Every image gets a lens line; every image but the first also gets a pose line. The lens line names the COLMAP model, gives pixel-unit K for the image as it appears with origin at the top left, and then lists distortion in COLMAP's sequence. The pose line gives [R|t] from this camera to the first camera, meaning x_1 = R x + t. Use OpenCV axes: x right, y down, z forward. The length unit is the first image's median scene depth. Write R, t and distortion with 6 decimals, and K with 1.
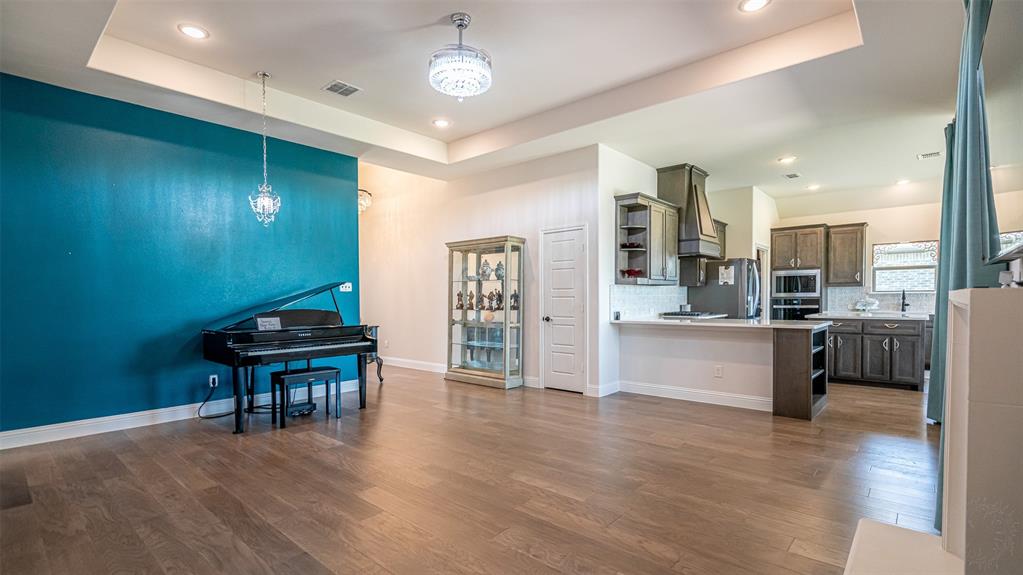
lens RADIAL K [[474.3, 0, 505.8], [0, 474.3, 310.9], [0, 0, 1]] dist [0.001673, 0.000621]
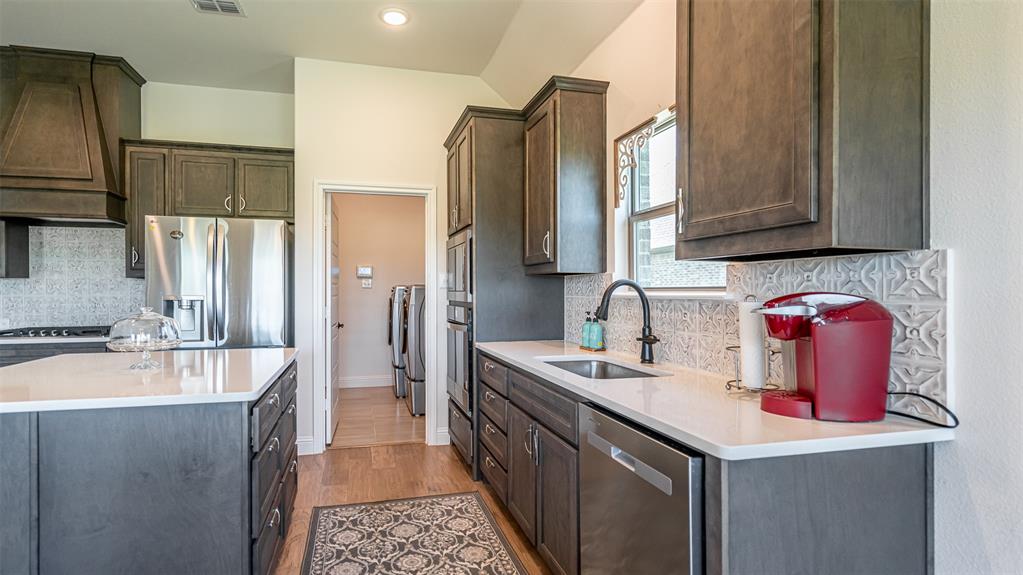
lens RADIAL K [[490.4, 0, 471.9], [0, 490.4, 289.3], [0, 0, 1]] dist [0.000655, 0.000490]
pose [[0.817494, 0.004184, -0.575922, 1.149863], [-0.020250, 0.999564, -0.021483, -0.041235], [0.575581, 0.029225, 0.817222, 0.884975]]
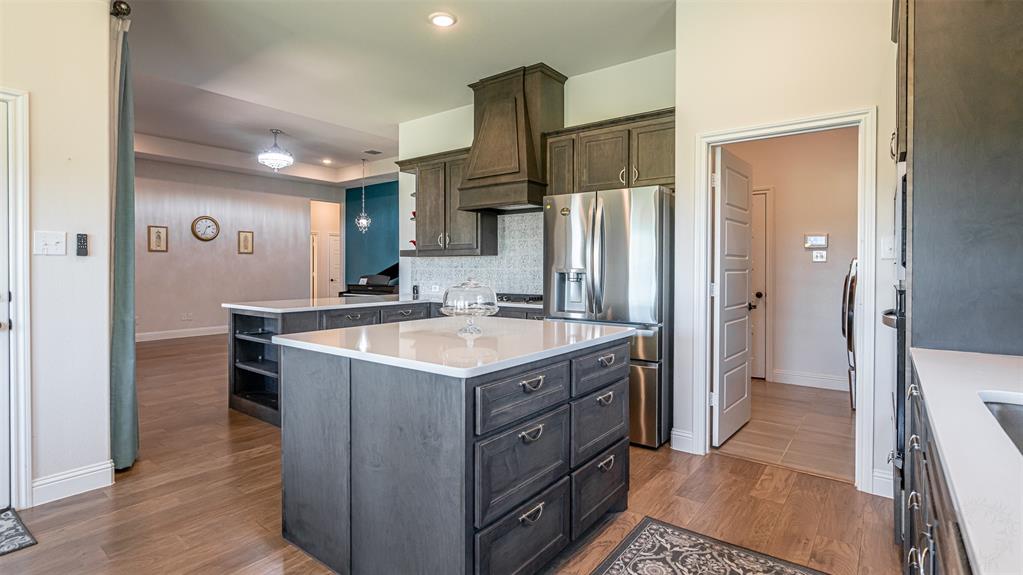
lens RADIAL K [[490.6, 0, 514.8], [0, 490.6, 272.0], [0, 0, 1]] dist [0.000064, 0.000507]
pose [[0.080046, 0.015341, -0.996673, 1.144715], [-0.029685, 0.999475, 0.013000, -0.041045], [0.996349, 0.028545, 0.080460, 1.031504]]
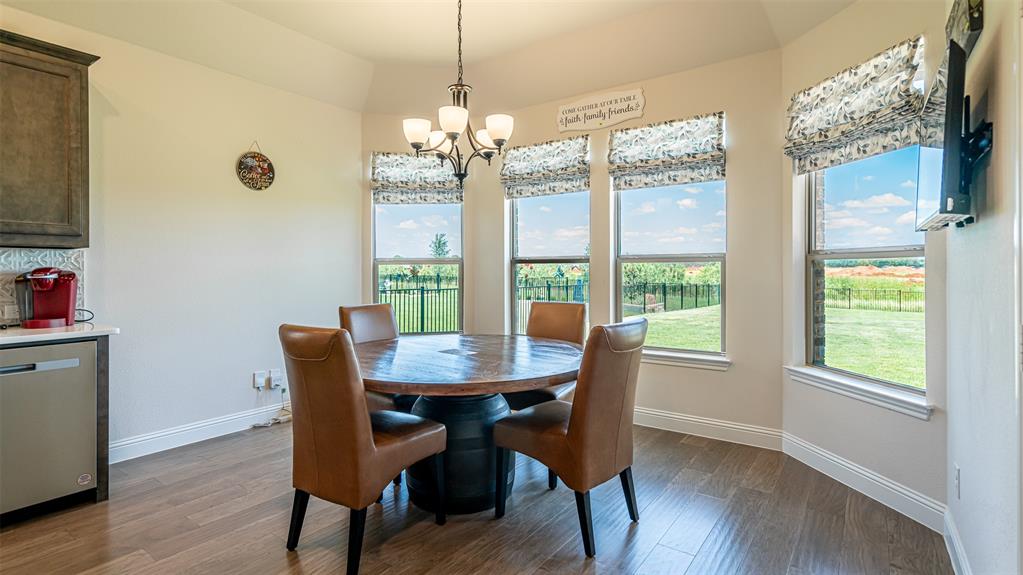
lens RADIAL K [[498.2, 0, 510.6], [0, 498.2, 268.7], [0, 0, 1]] dist [-0.001000, 0.001054]
pose [[-0.099457, 0.008240, 0.995008, 0.680141], [0.031864, 0.999479, -0.005092, -0.031044], [-0.994532, 0.031199, -0.099667, 0.784486]]
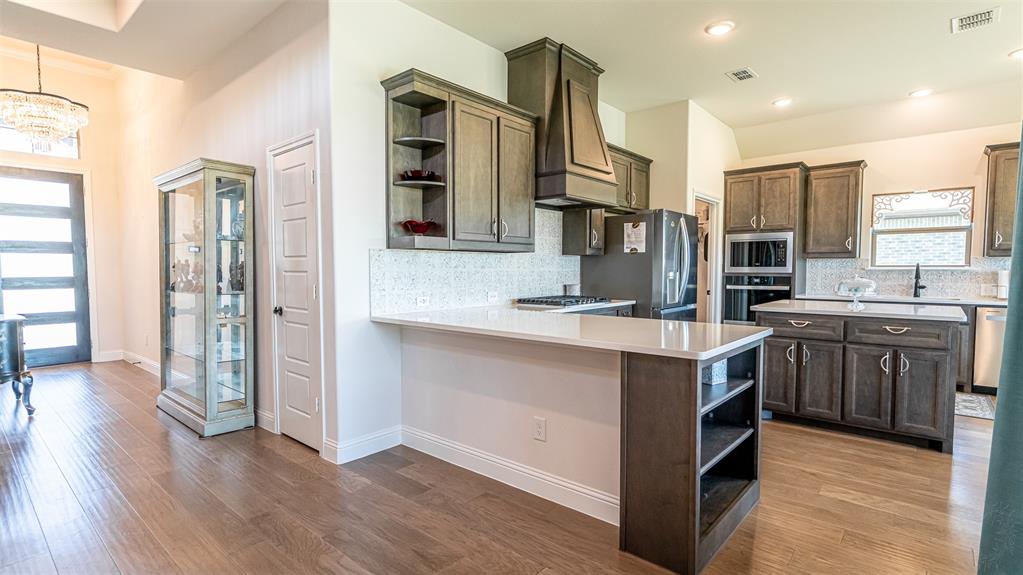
lens RADIAL K [[492.9, 0, 508.7], [0, 492.9, 292.0], [0, 0, 1]] dist [-0.002319, 0.002168]
pose [[0.999918, 0.008064, 0.009913, 0.336399], [-0.008249, 0.999790, 0.018771, -0.017157], [-0.009760, -0.018852, 0.999775, 0.409868]]
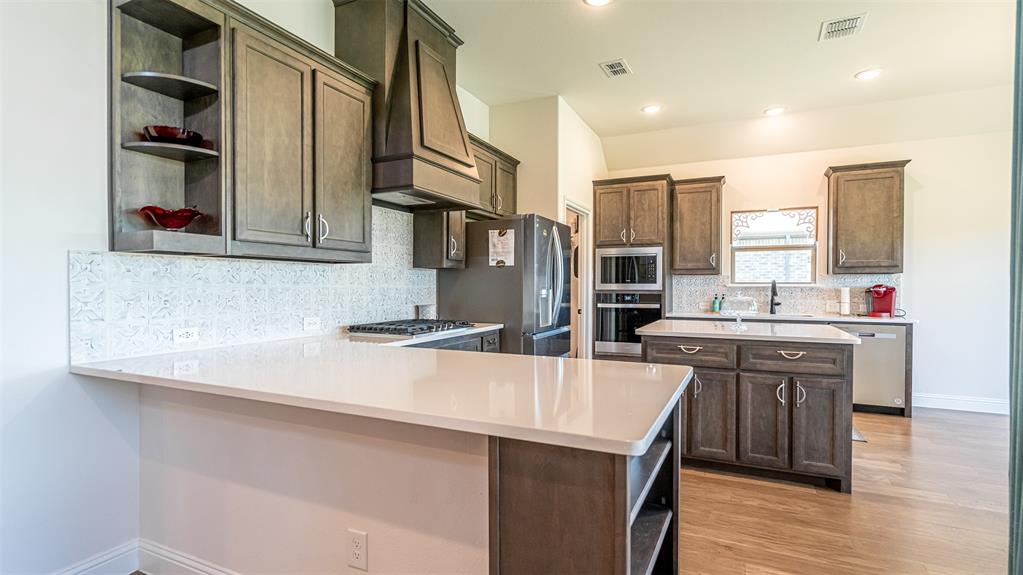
lens RADIAL K [[492.9, 0, 508.7], [0, 492.9, 292.0], [0, 0, 1]] dist [-0.002319, 0.002168]
pose [[0.960939, 0.006050, 0.276696, 0.370935], [-0.001399, 0.999854, -0.017002, -0.021073], [-0.276758, 0.015950, 0.960807, 0.556782]]
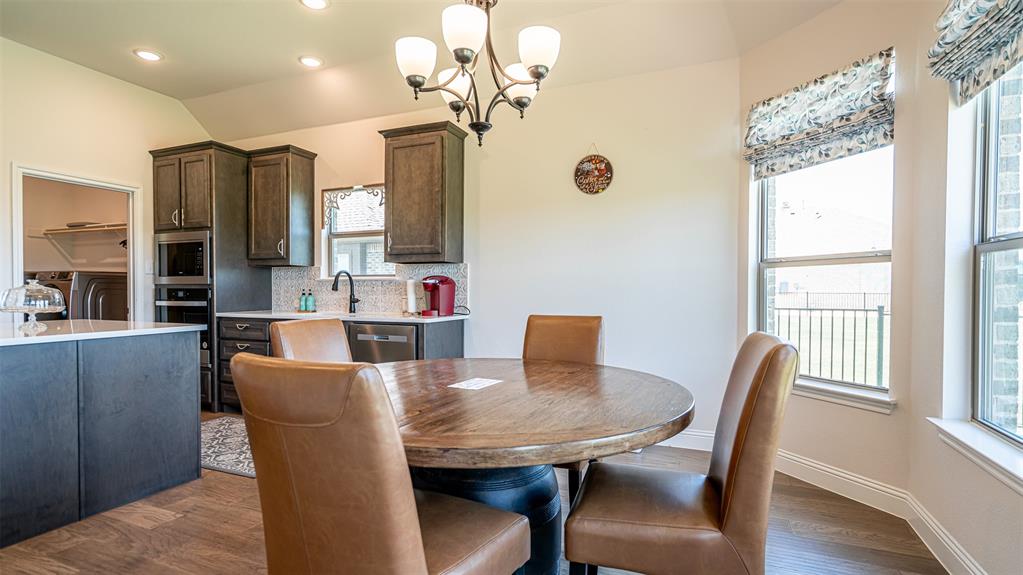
lens RADIAL K [[500.1, 0, 500.1], [0, 500.1, 298.2], [0, 0, 1]] dist [-0.000087, 0.000367]
pose [[0.951579, 0.002622, 0.307393, 1.029363], [0.000393, 0.999952, -0.009747, -0.011941], [-0.307404, 0.009396, 0.951533, 0.504426]]
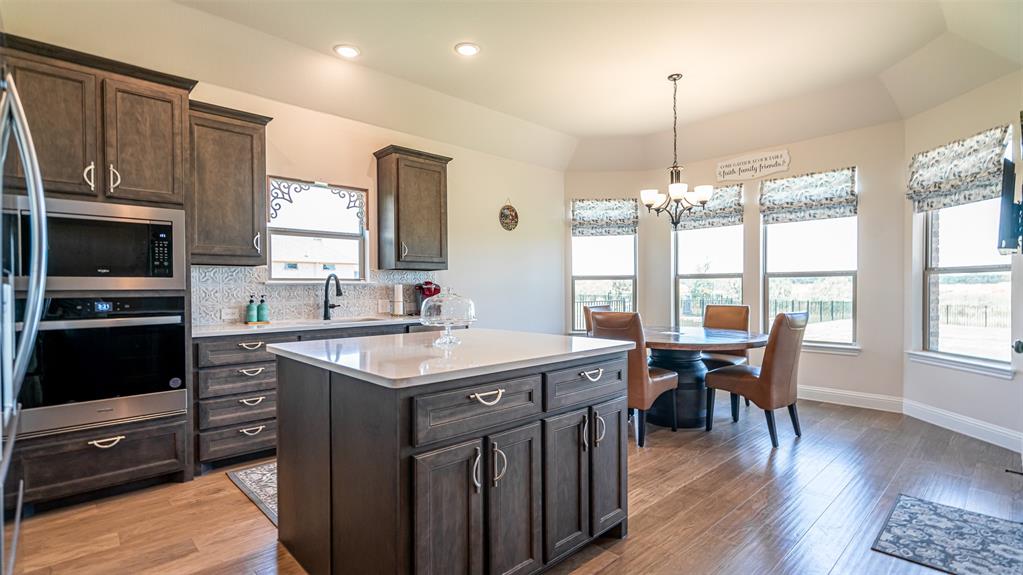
lens RADIAL K [[479.5, 0, 512.5], [0, 479.5, 291.5], [0, 0, 1]] dist [0.001236, 0.000957]
pose [[0.086539, -0.002481, 0.996245, 0.435039], [0.031646, 0.999499, -0.000260, -0.027400], [-0.995746, 0.031550, 0.086574, 0.950175]]
